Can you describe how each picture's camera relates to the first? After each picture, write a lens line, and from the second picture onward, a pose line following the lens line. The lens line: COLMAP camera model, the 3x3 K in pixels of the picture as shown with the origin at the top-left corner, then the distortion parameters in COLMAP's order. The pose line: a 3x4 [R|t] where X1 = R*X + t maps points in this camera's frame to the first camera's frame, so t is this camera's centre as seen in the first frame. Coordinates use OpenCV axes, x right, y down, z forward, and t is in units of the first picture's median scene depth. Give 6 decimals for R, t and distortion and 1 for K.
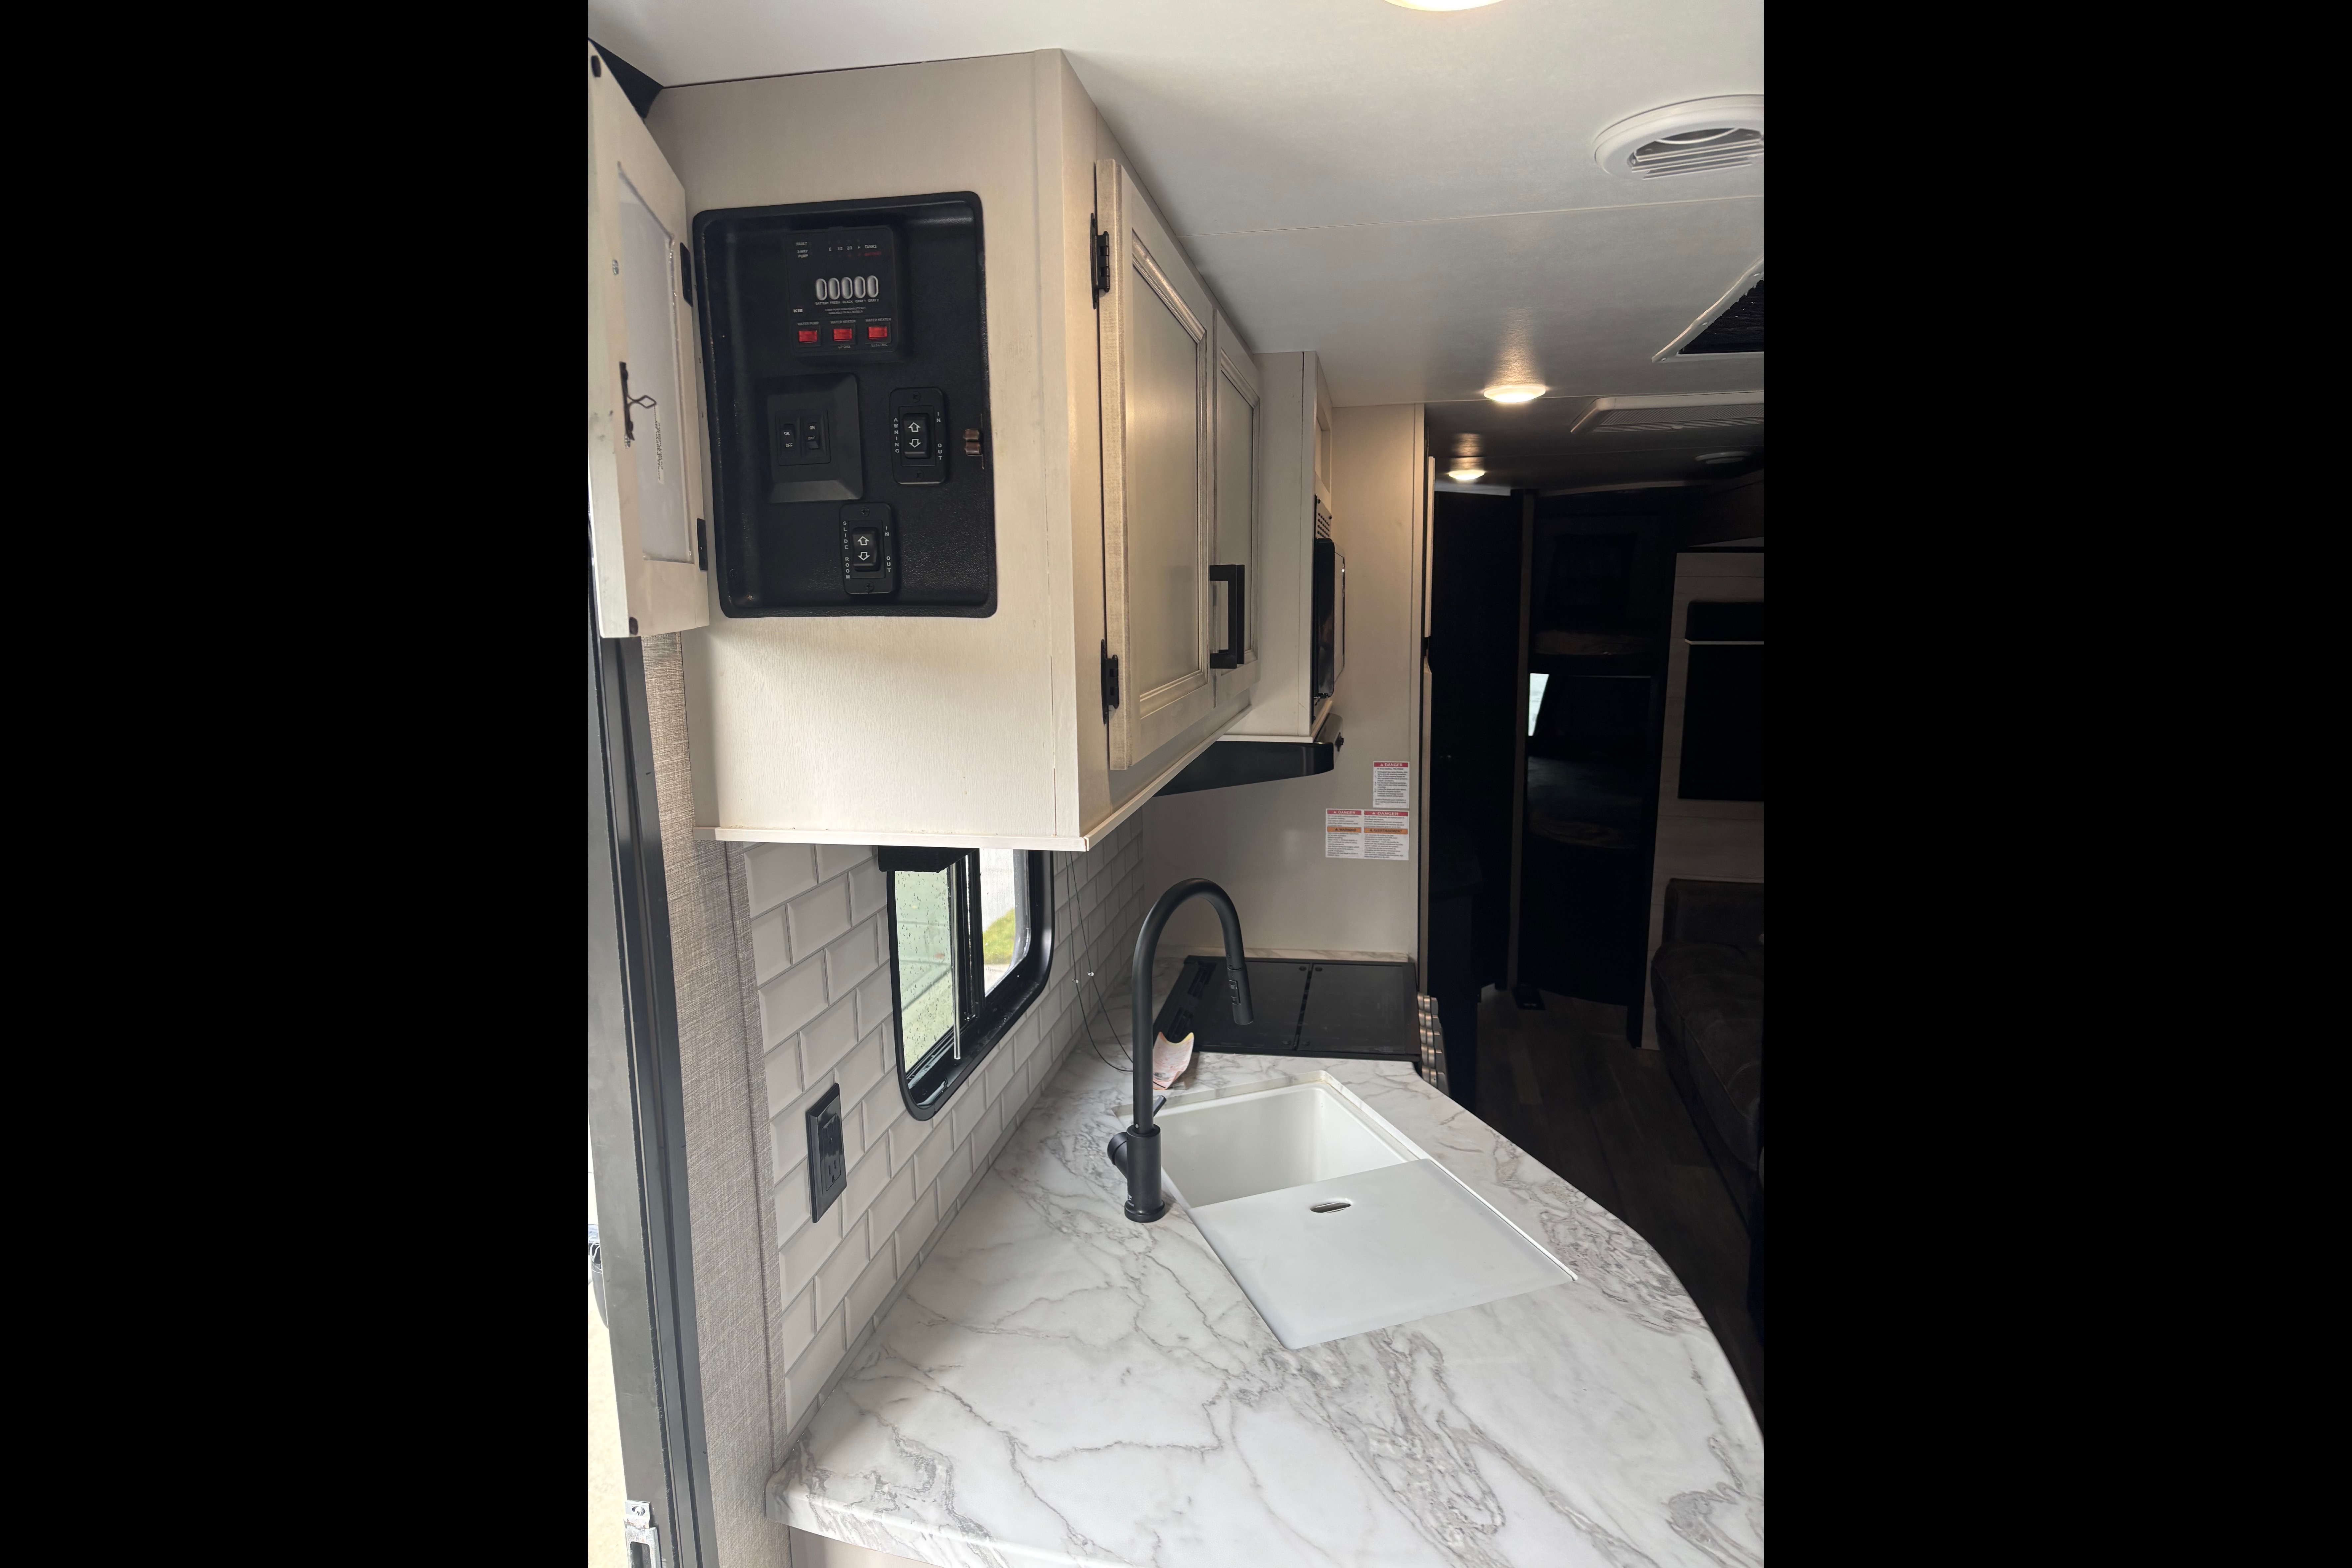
lens RADIAL K [[1194.6, 0, 1175.1], [0, 1194.6, 773.3], [0, 0, 1]] dist [0.058355, -0.074106]
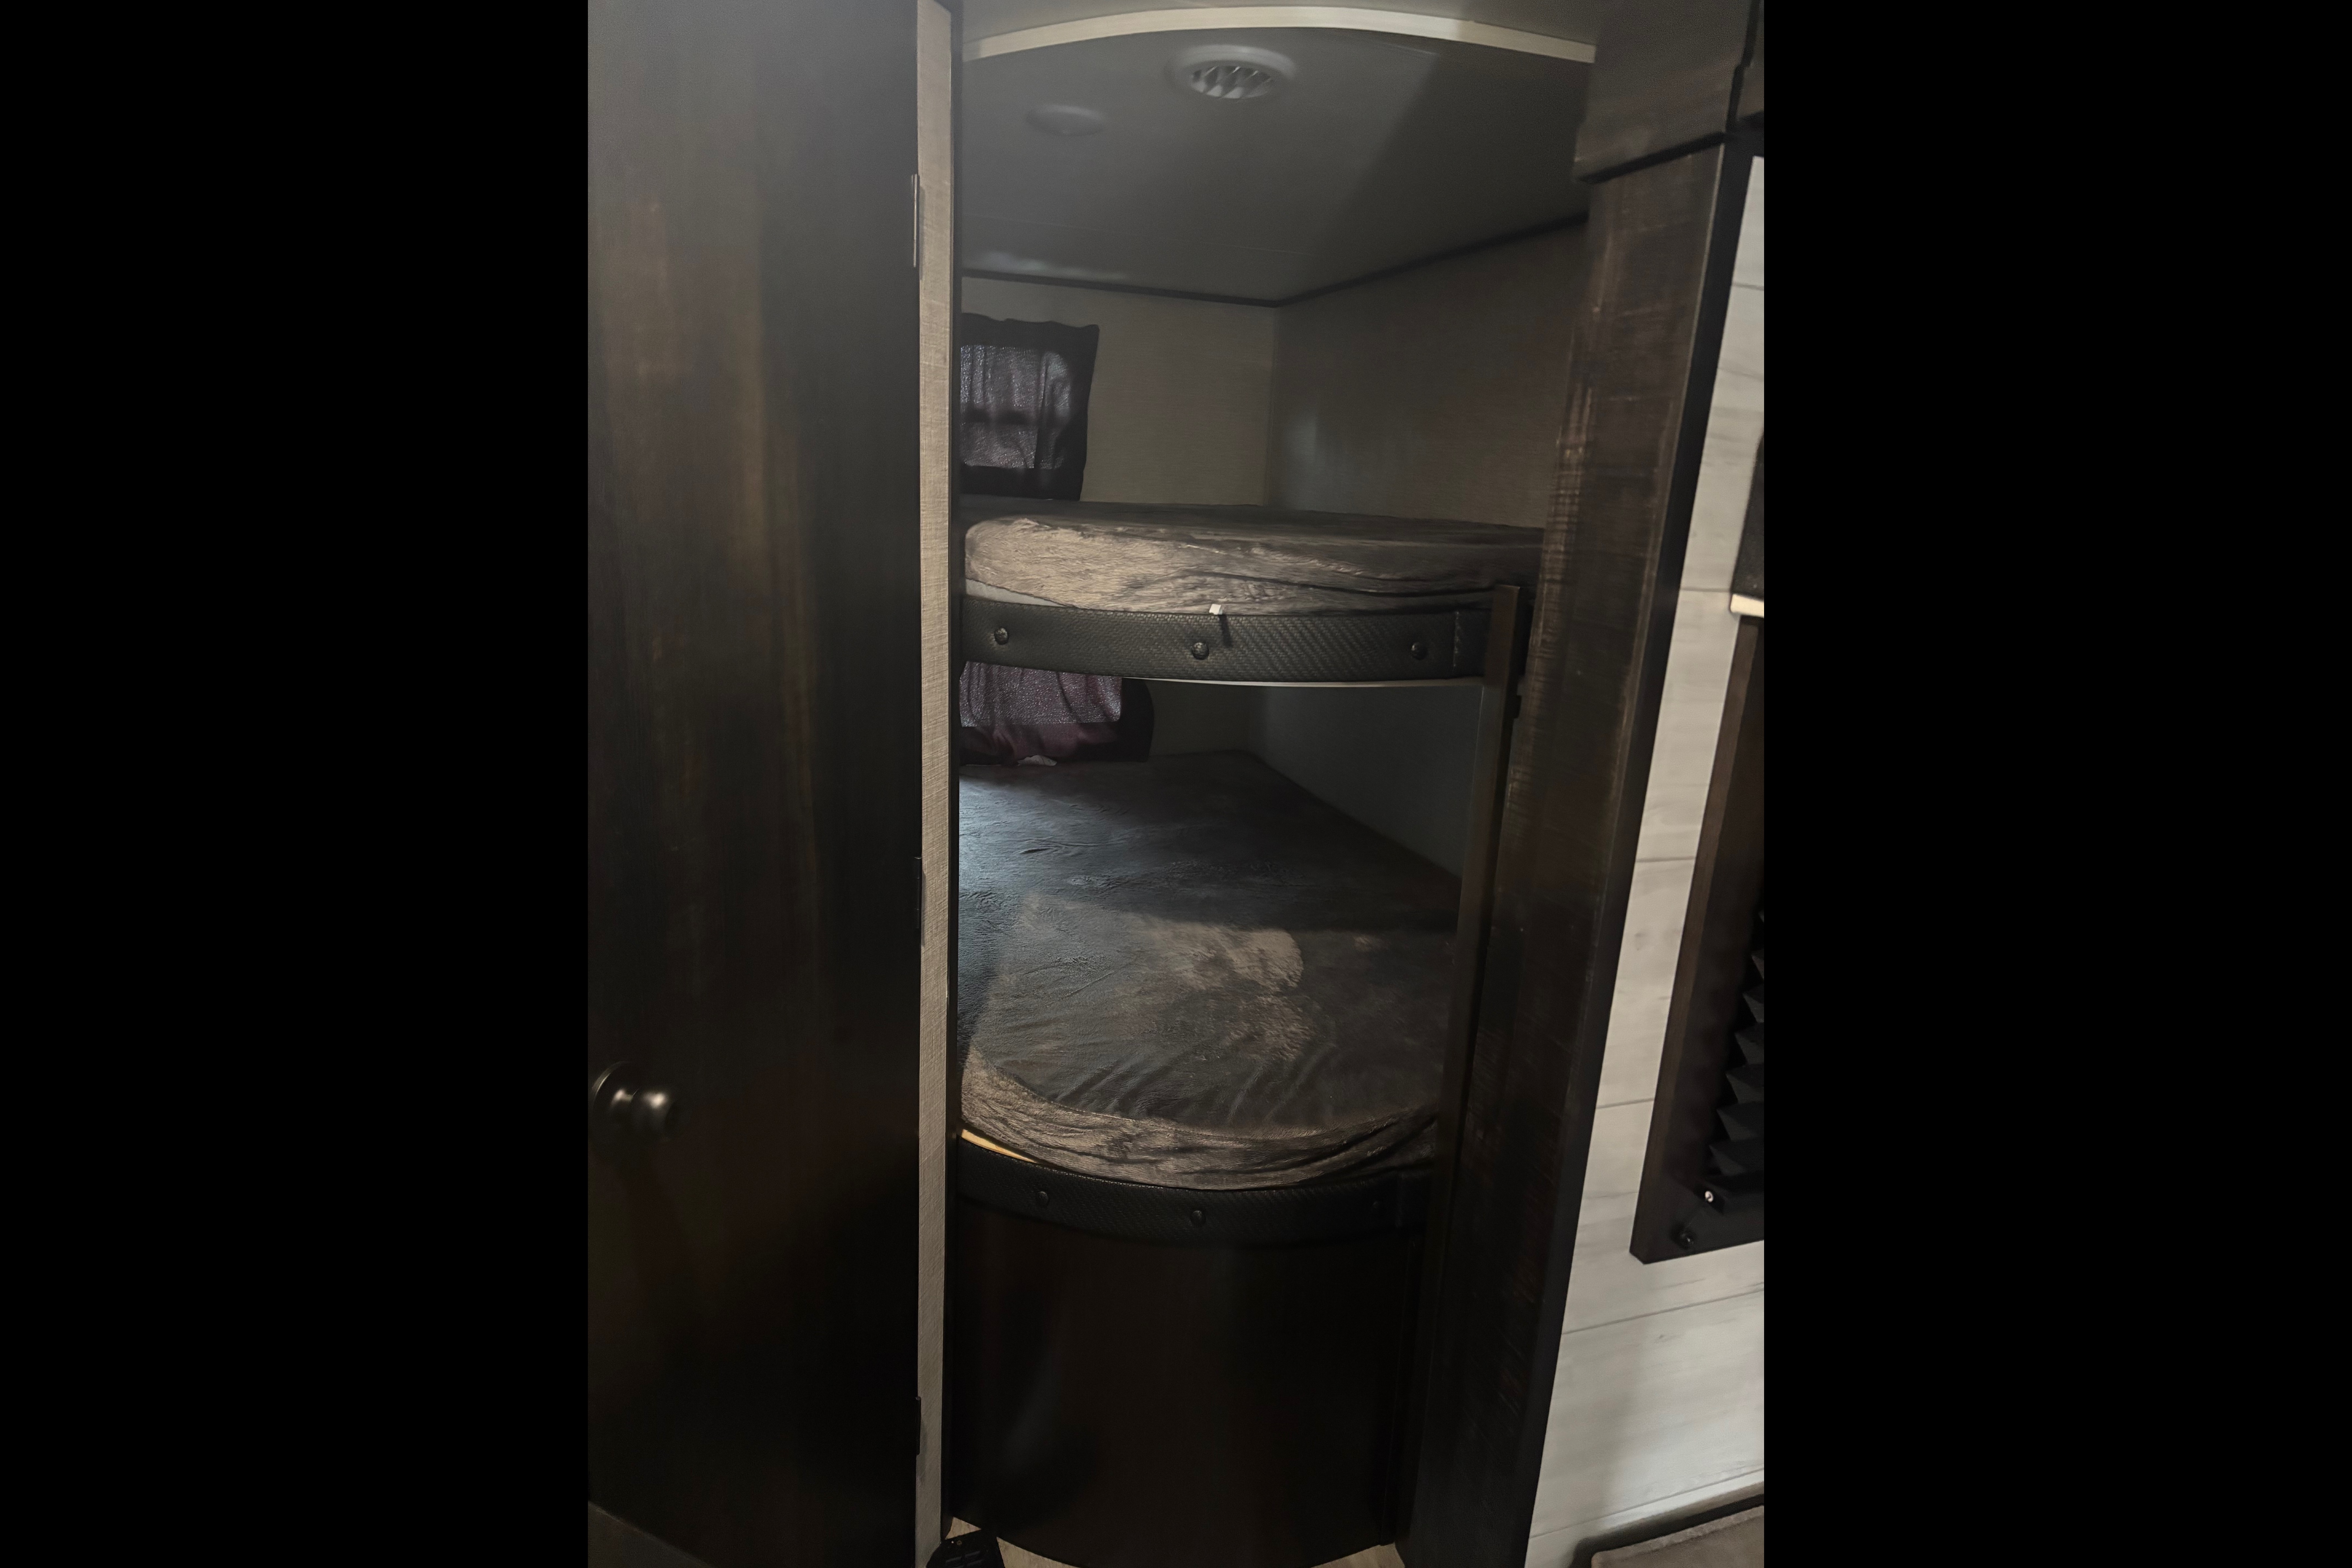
lens RADIAL K [[1194.6, 0, 1175.1], [0, 1194.6, 773.3], [0, 0, 1]] dist [0.058355, -0.074106]
pose [[0.859158, -0.065783, 0.507464, 0.705609], [0.016087, 0.994684, 0.101706, -0.322328], [-0.511457, -0.079218, 0.855649, 2.684129]]
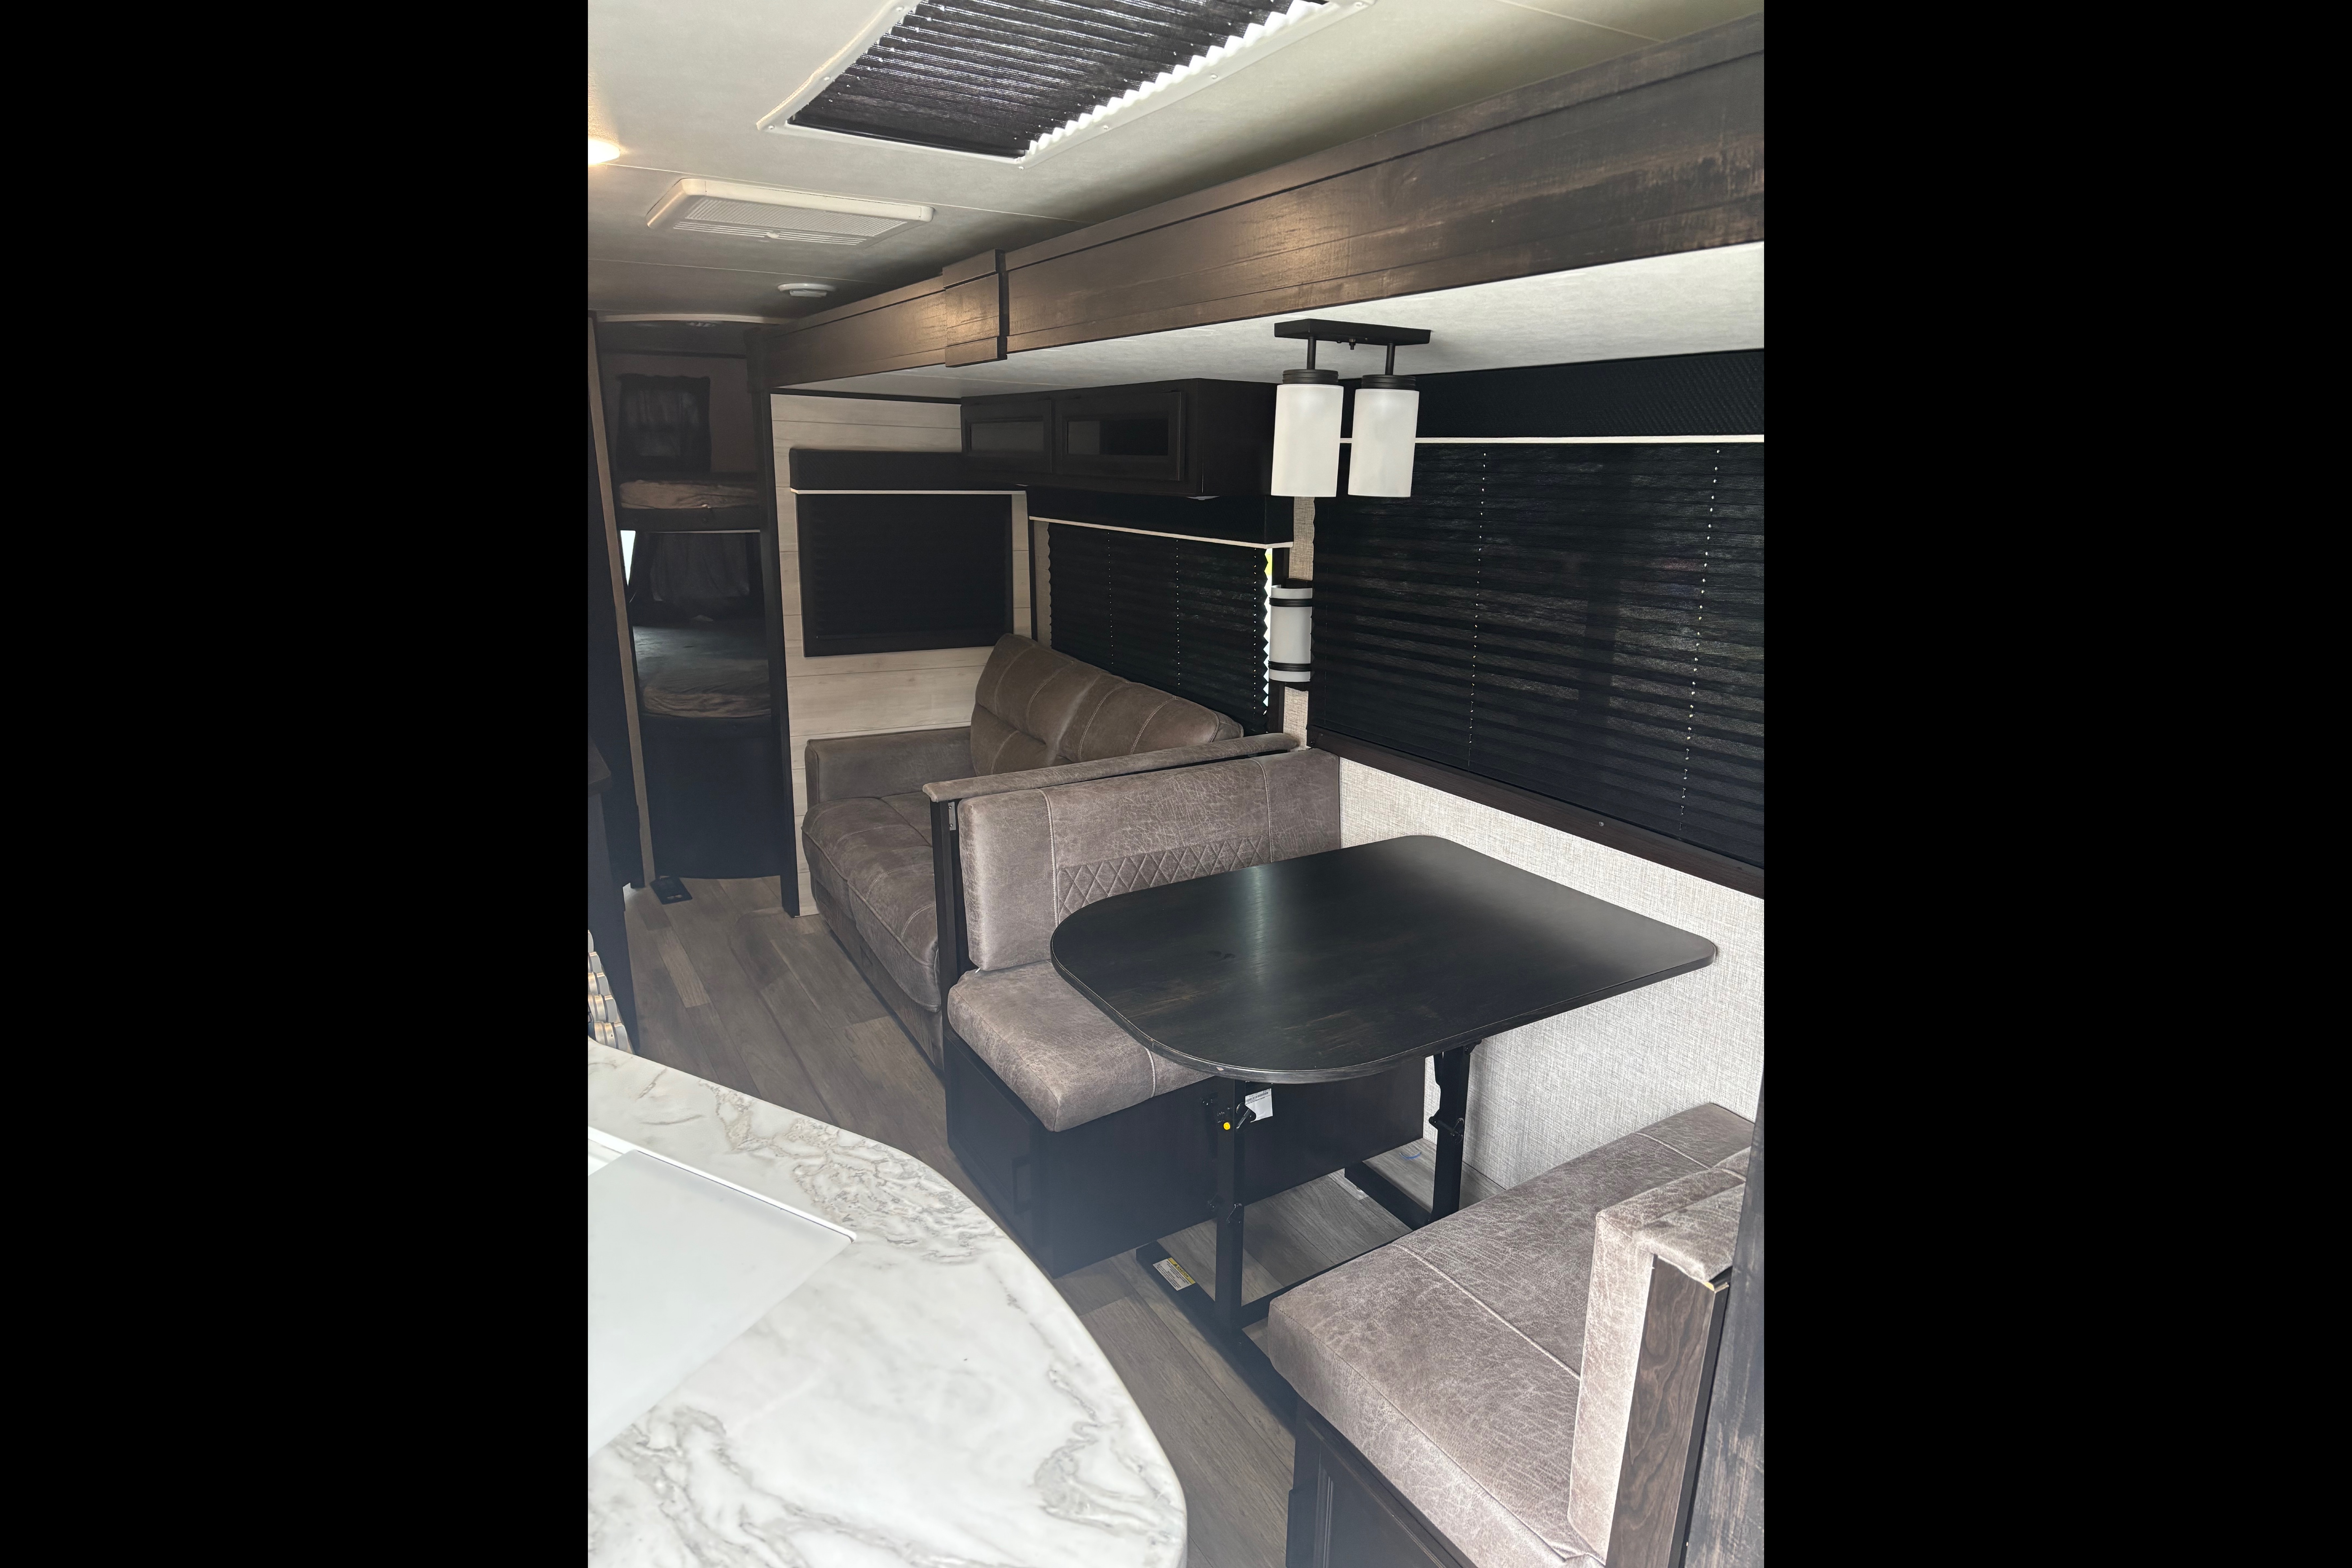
lens RADIAL K [[1194.6, 0, 1175.1], [0, 1194.6, 773.3], [0, 0, 1]] dist [0.058355, -0.074106]
pose [[0.748318, -0.155326, 0.644898, 0.009628], [0.082794, 0.986467, 0.141523, 0.002501], [-0.658153, -0.052510, 0.751051, 0.226922]]
